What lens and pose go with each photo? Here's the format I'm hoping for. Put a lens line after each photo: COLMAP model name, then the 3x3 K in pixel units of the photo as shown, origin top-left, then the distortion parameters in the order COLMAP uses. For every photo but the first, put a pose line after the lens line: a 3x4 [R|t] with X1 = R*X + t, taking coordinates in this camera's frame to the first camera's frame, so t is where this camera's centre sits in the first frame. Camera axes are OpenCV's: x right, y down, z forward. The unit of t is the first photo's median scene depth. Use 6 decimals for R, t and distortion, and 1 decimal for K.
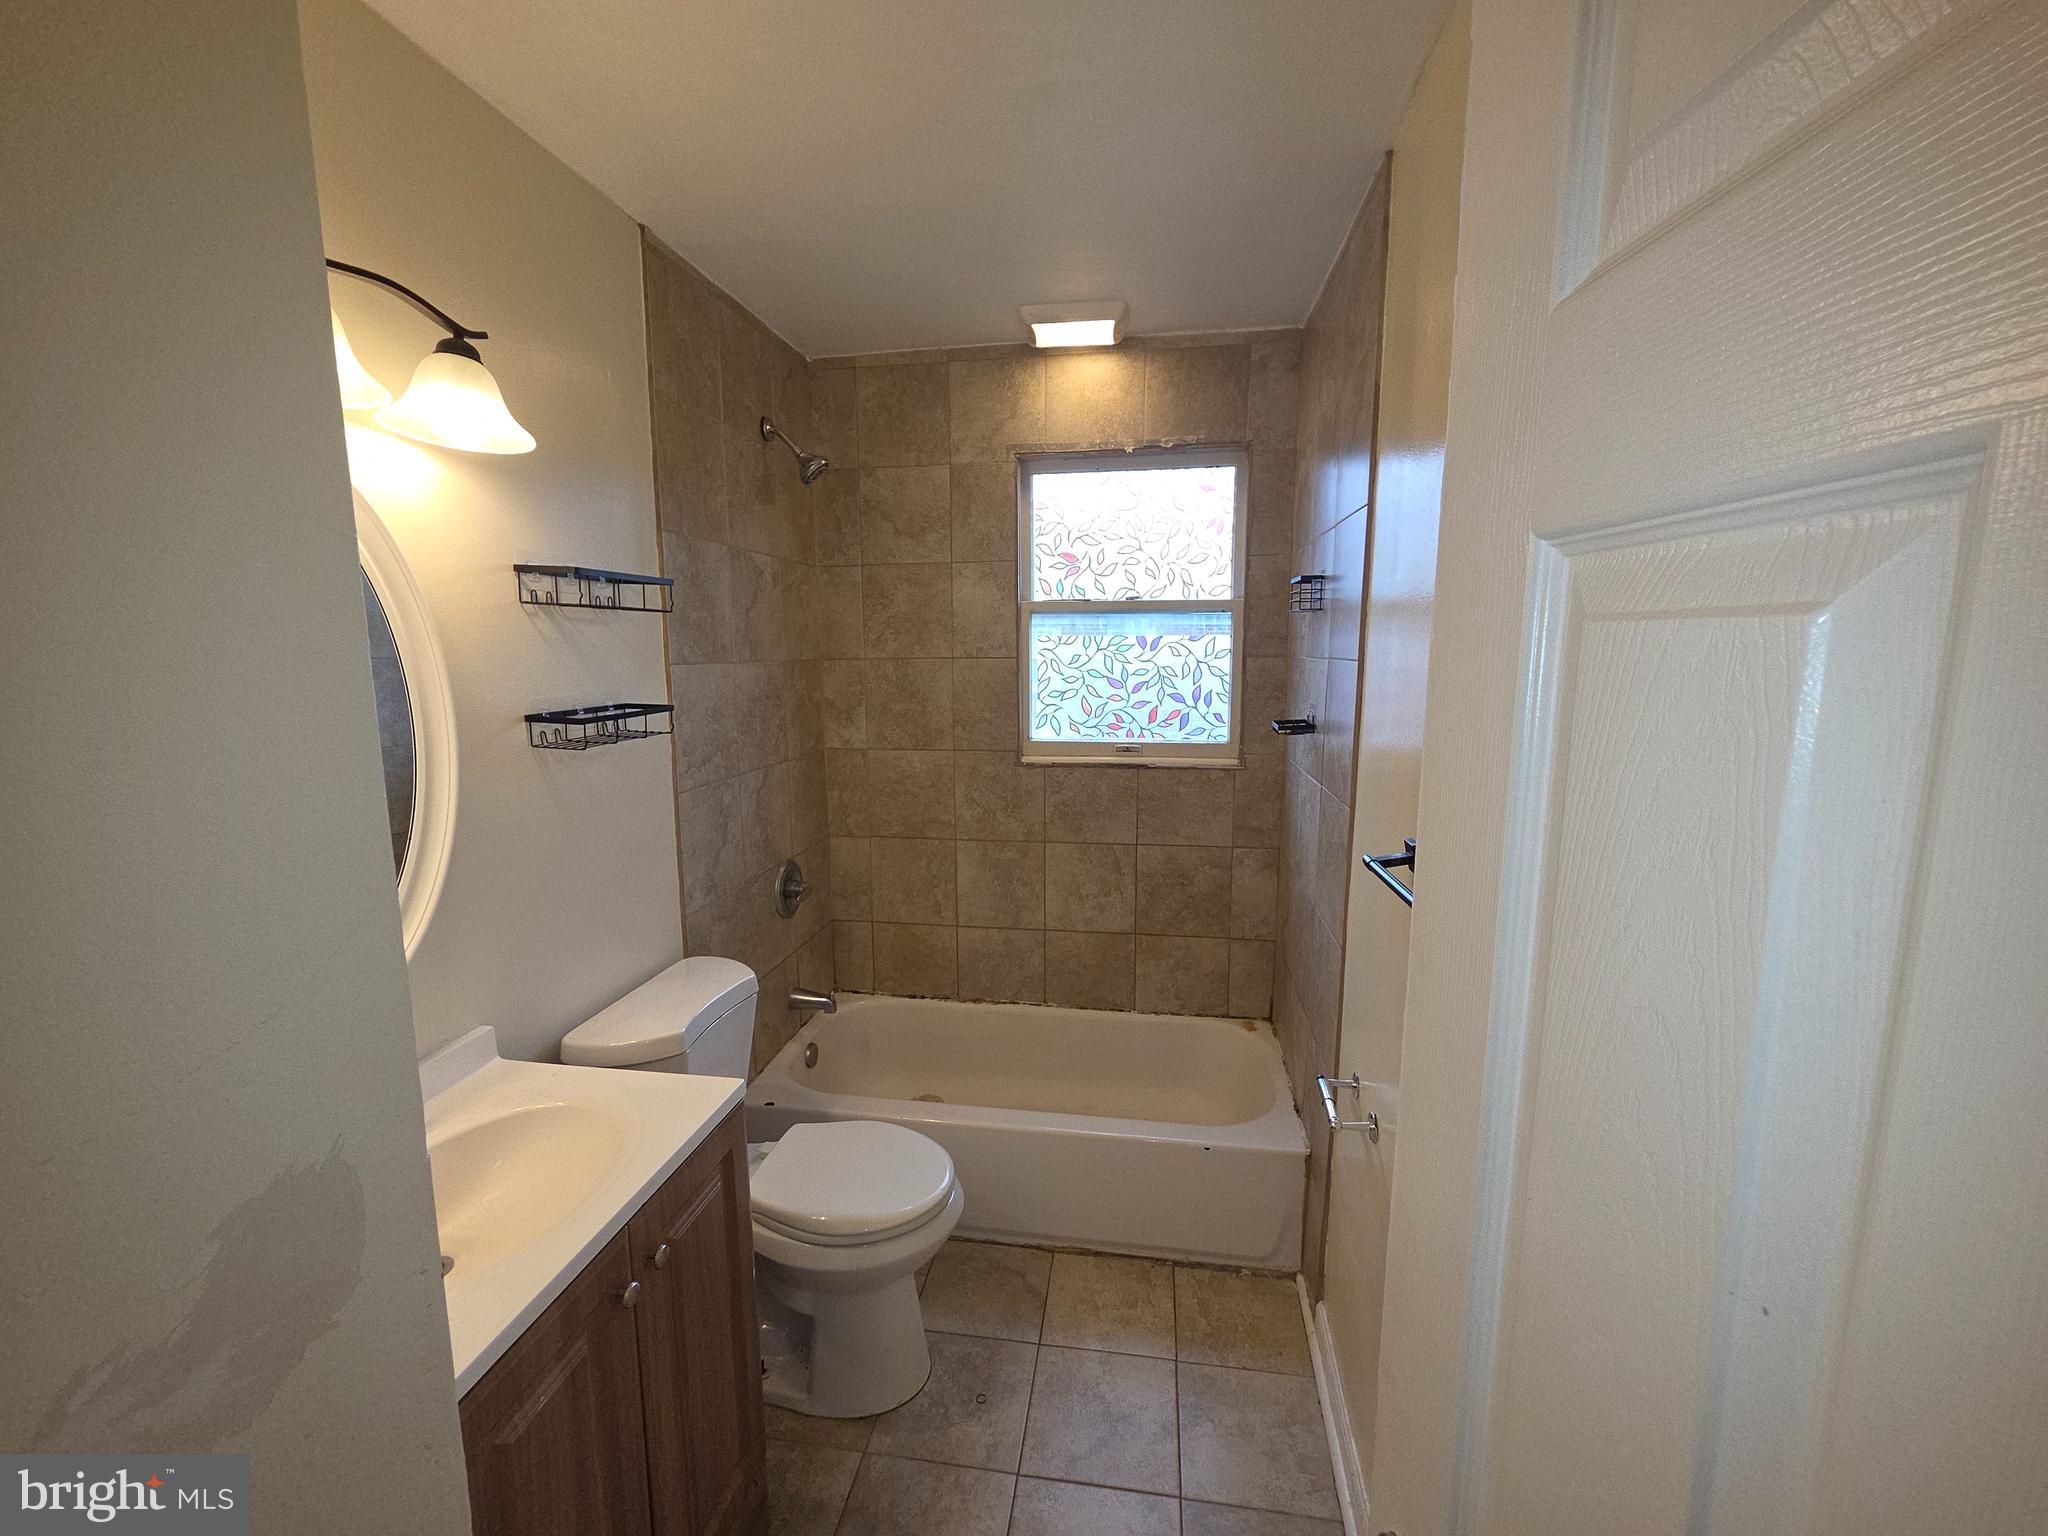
lens RADIAL K [[830.0, 0, 1025.1], [0, 830.0, 764.8], [0, 0, 1]] dist [0.001485, -0.000396]
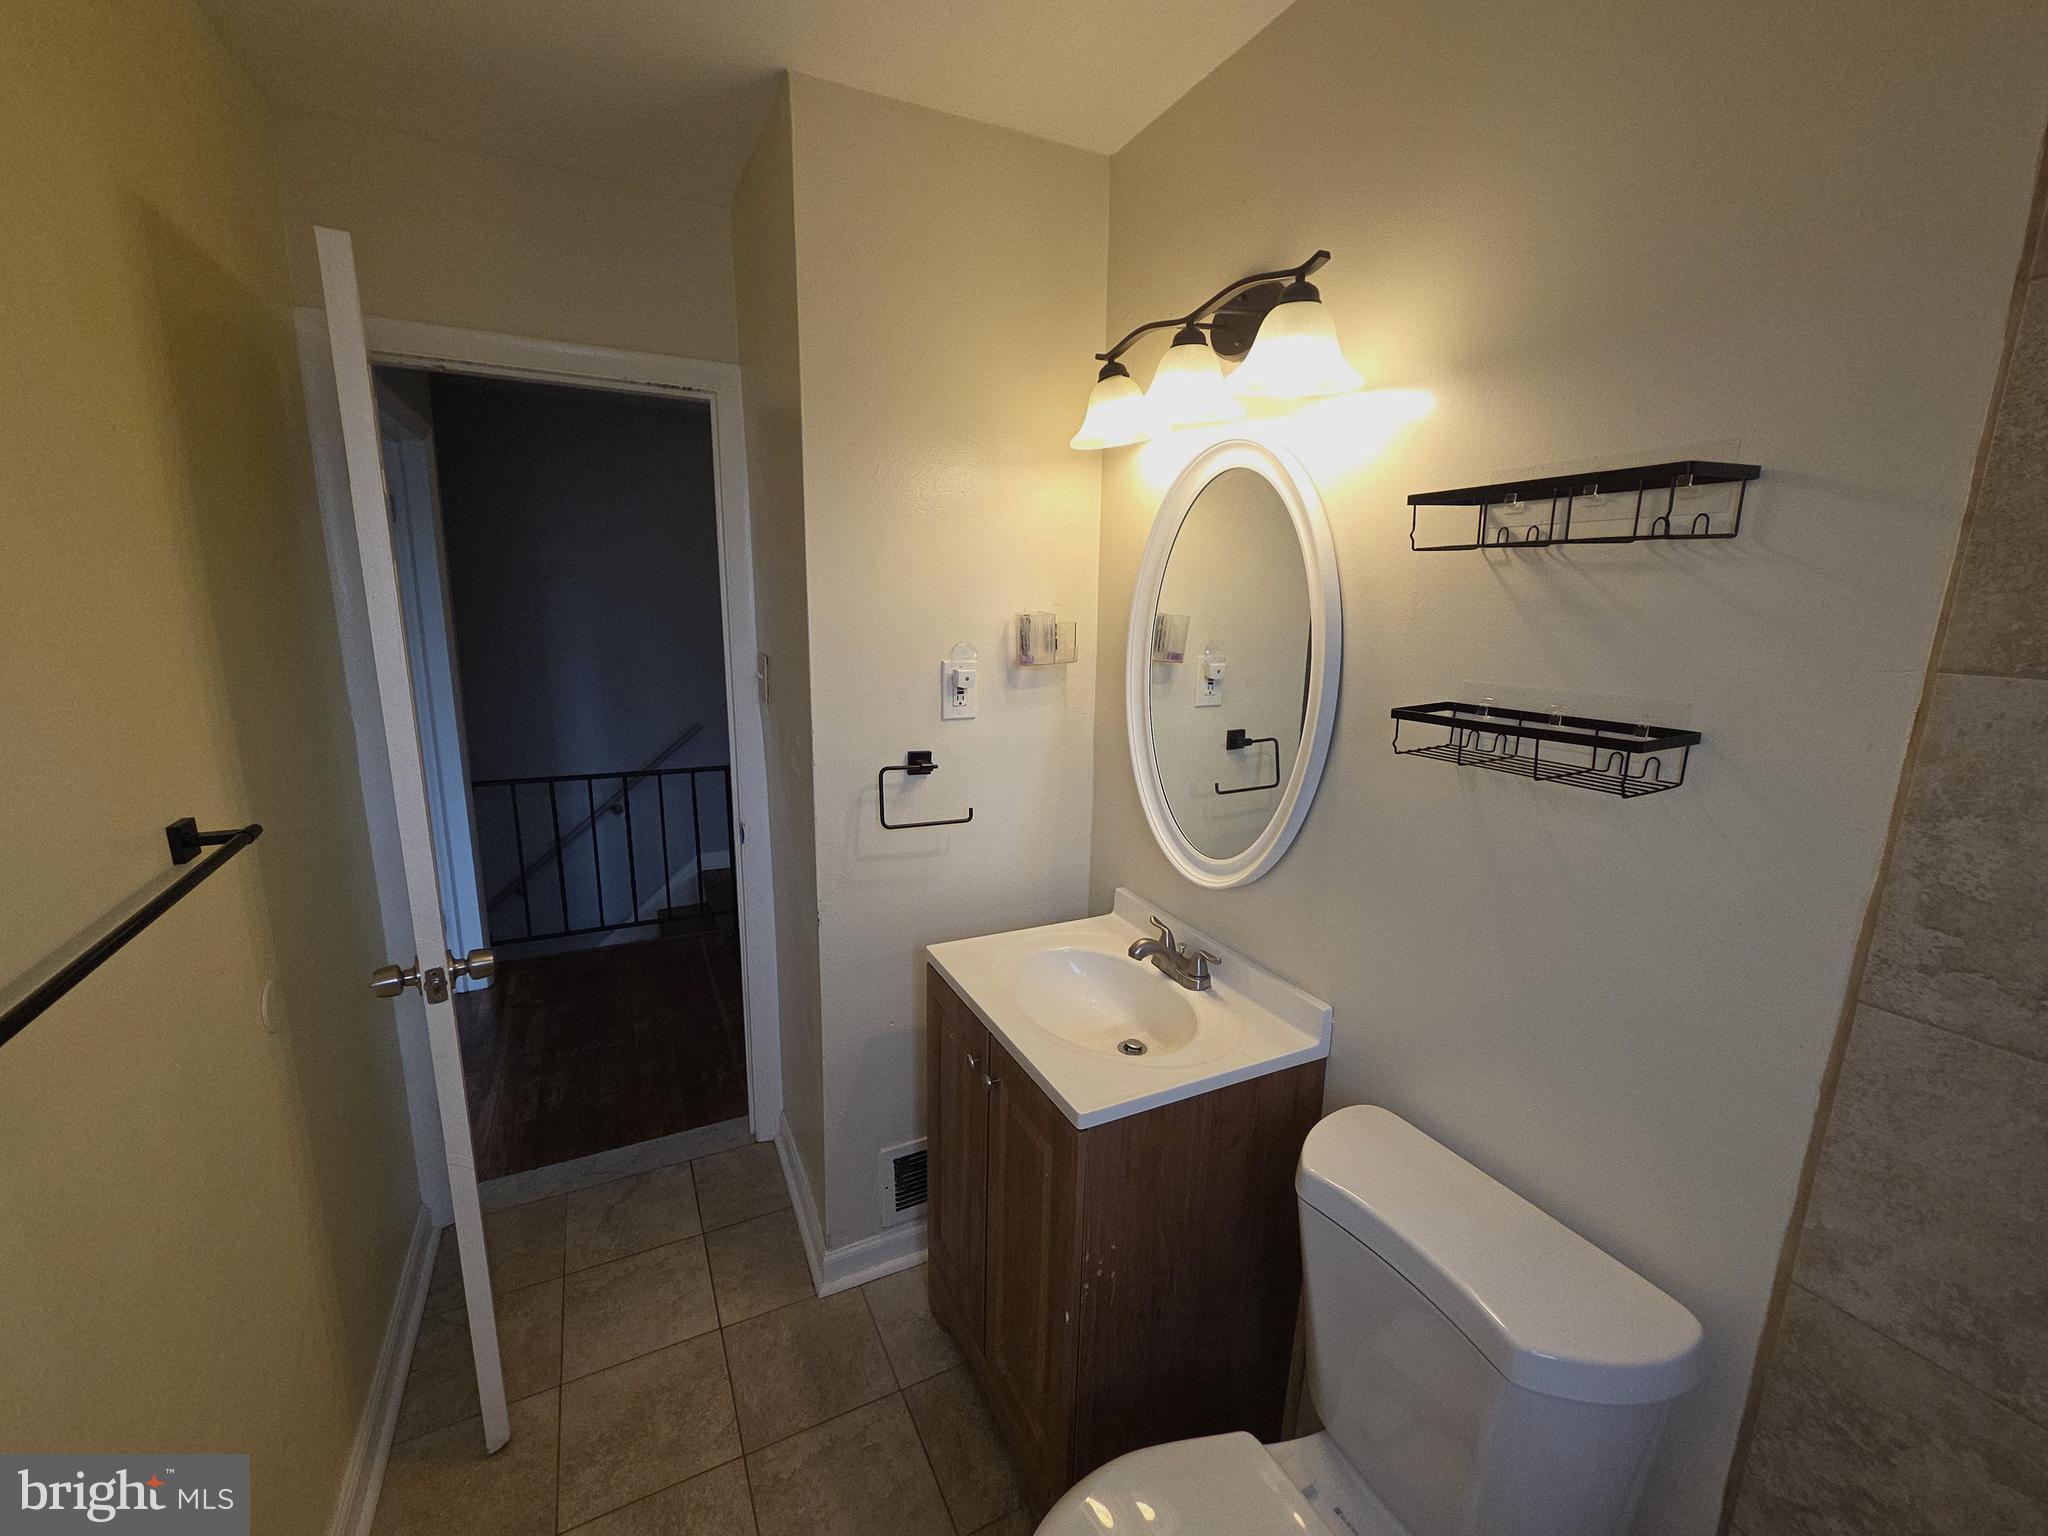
lens RADIAL K [[830.0, 0, 1020.2], [0, 830.0, 775.7], [0, 0, 1]] dist [0.001485, -0.000396]
pose [[-0.810746, 0.110006, -0.574969, 0.095183], [-0.100141, 0.941645, 0.321366, -0.125317], [0.576769, 0.318124, -0.752419, 0.858213]]
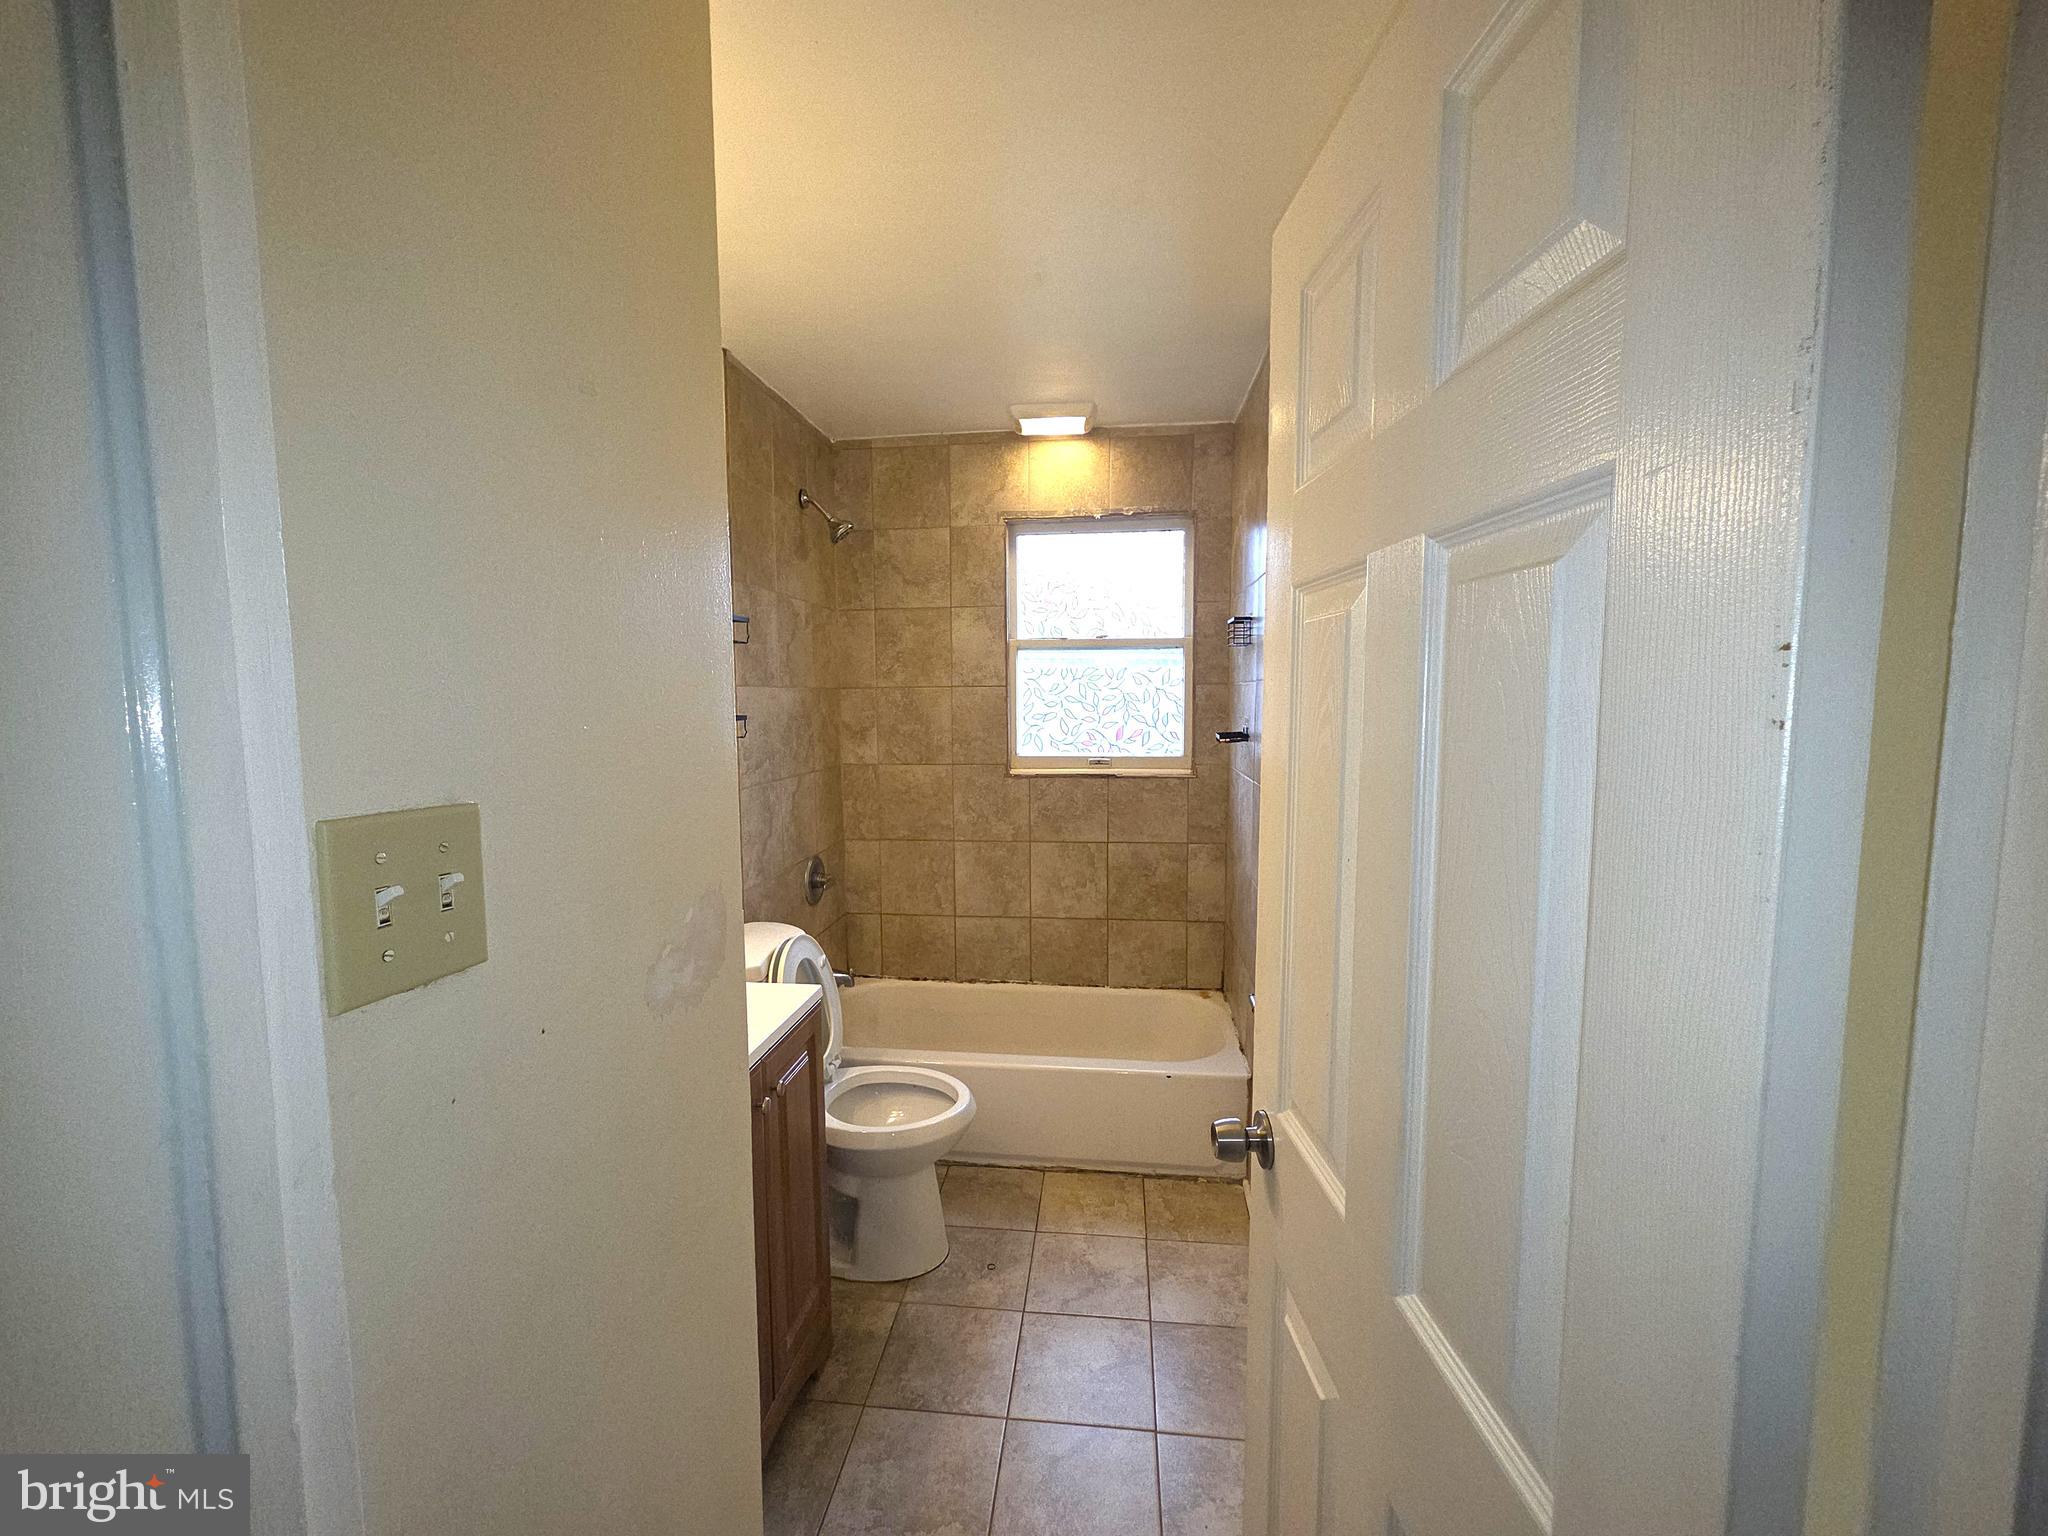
lens RADIAL K [[830.0, 0, 1026.4], [0, 830.0, 762.9], [0, 0, 1]] dist [0.001485, -0.000396]
pose [[0.999120, -0.005099, 0.041644, -0.035211], [0.007531, 0.998262, -0.058452, 0.058480], [-0.041273, 0.058714, 0.997421, -0.212368]]
